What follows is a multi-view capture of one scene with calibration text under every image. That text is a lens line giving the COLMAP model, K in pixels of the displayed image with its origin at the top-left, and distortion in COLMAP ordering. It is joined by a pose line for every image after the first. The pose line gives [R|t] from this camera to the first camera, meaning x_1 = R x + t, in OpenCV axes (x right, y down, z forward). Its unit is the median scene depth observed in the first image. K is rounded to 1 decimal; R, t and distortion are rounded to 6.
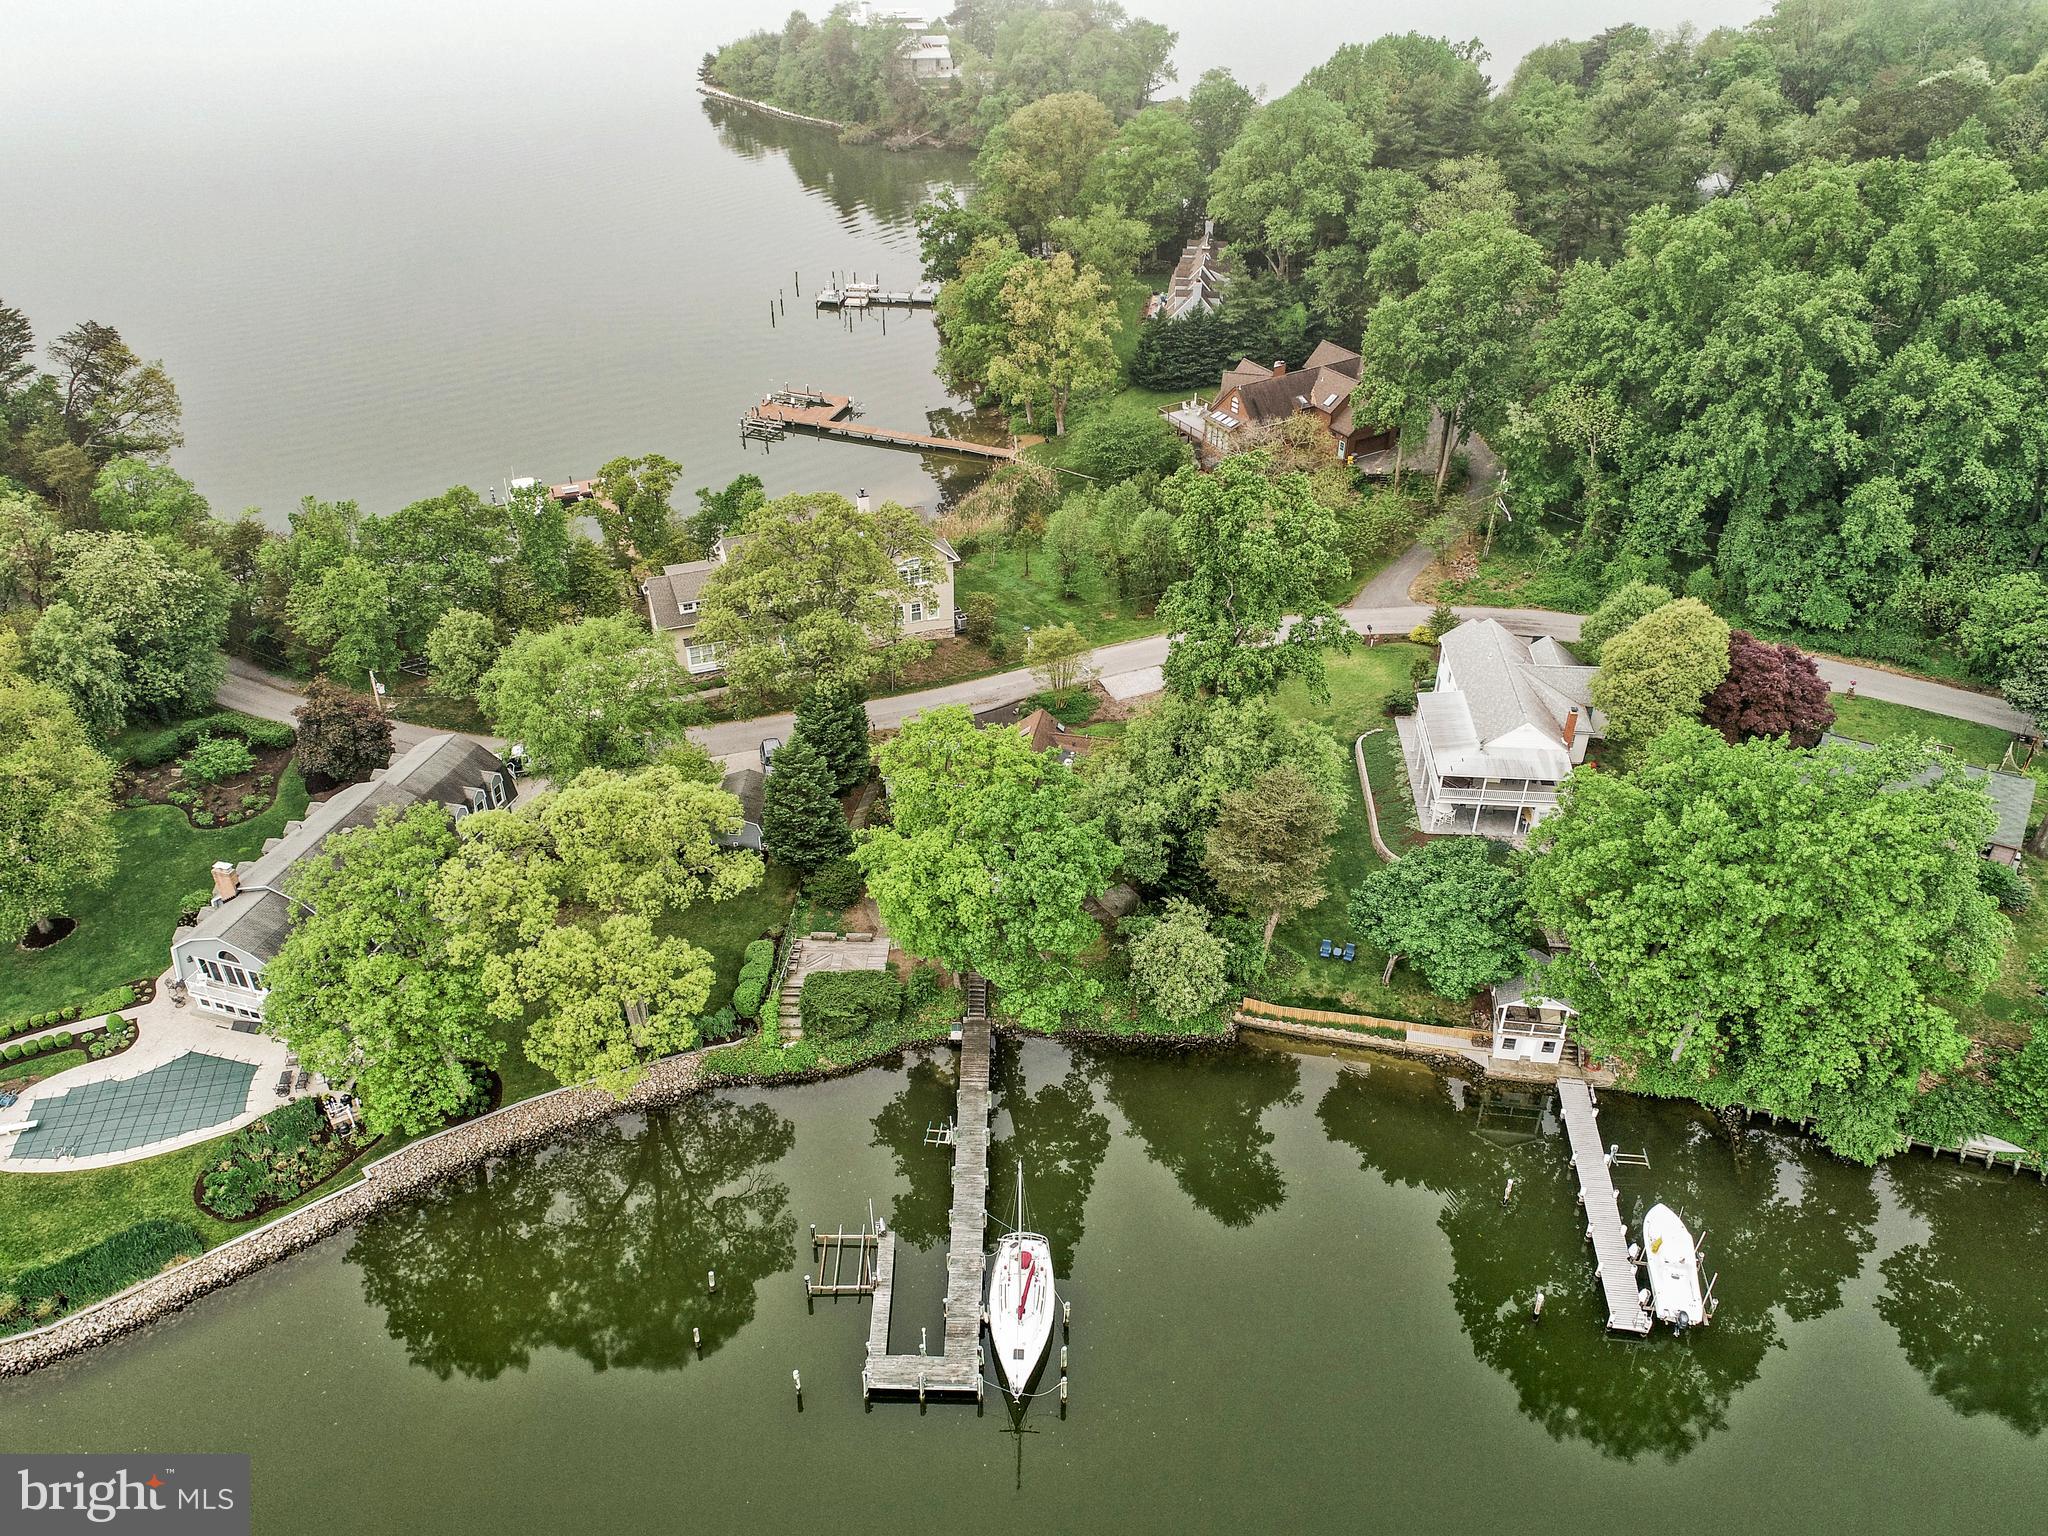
lens RADIAL K [[1578.9, 0, 1031.5], [0, 1578.9, 758.2], [0, 0, 1]] dist [-0.000260, 0.002582]
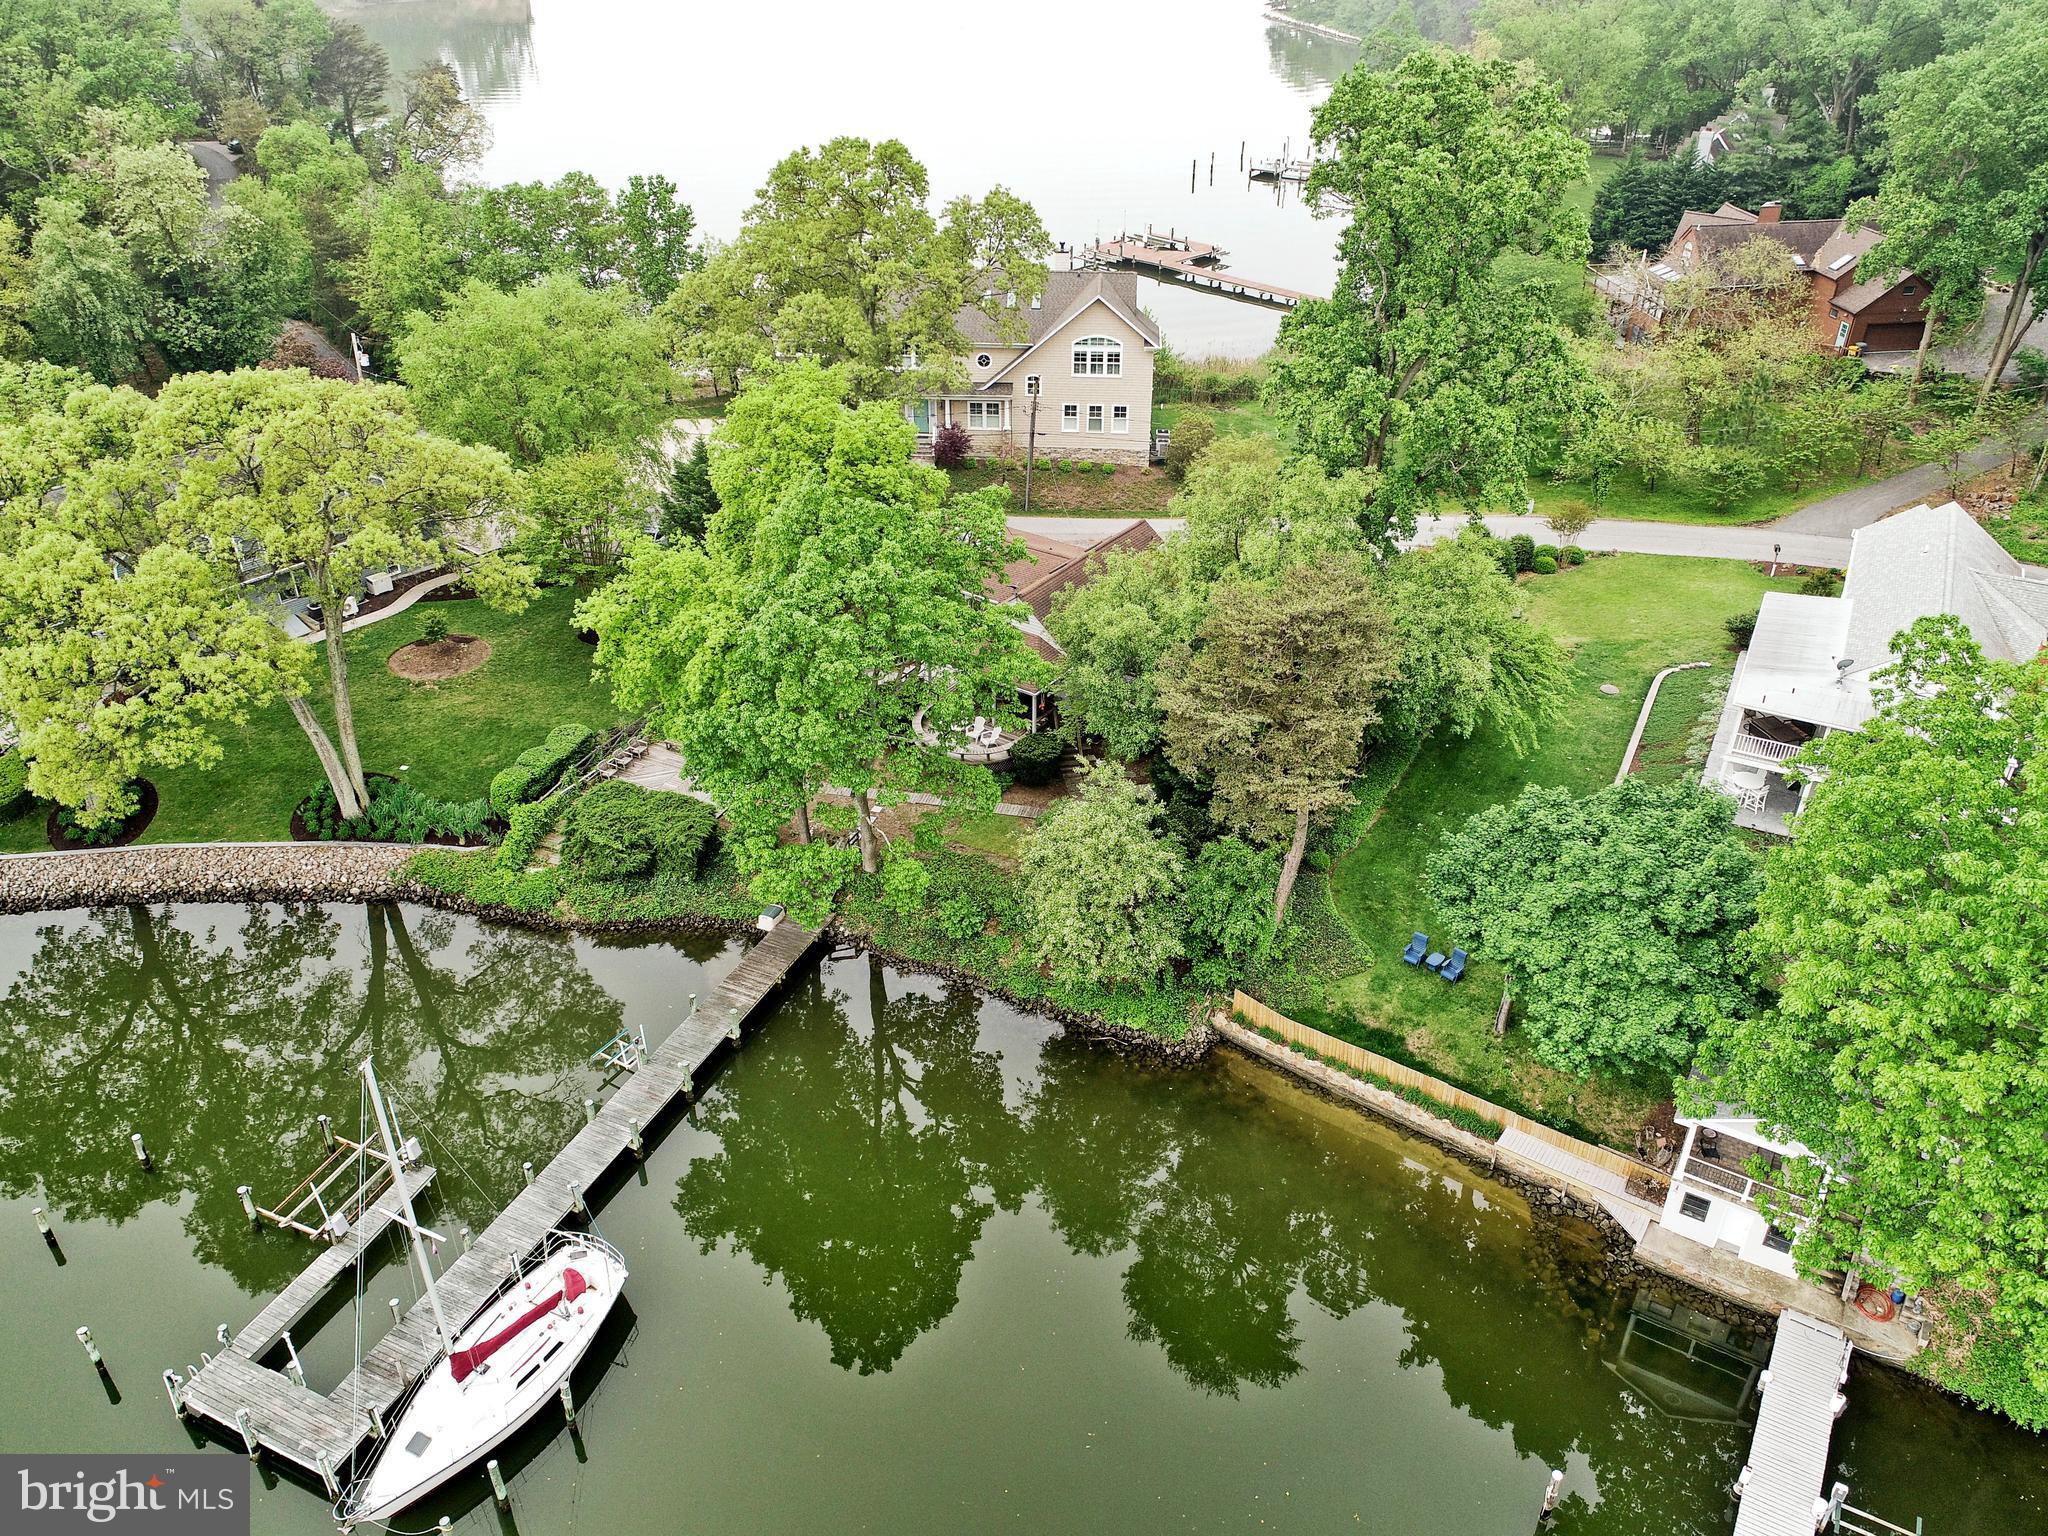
lens RADIAL K [[1578.9, 0, 1015.3], [0, 1578.9, 757.0], [0, 0, 1]] dist [-0.000260, 0.002582]
pose [[0.912935, 0.210055, -0.349895, 0.245272], [-0.222685, 0.974881, 0.004233, 0.087238], [0.341995, 0.074052, 0.936779, 0.446858]]
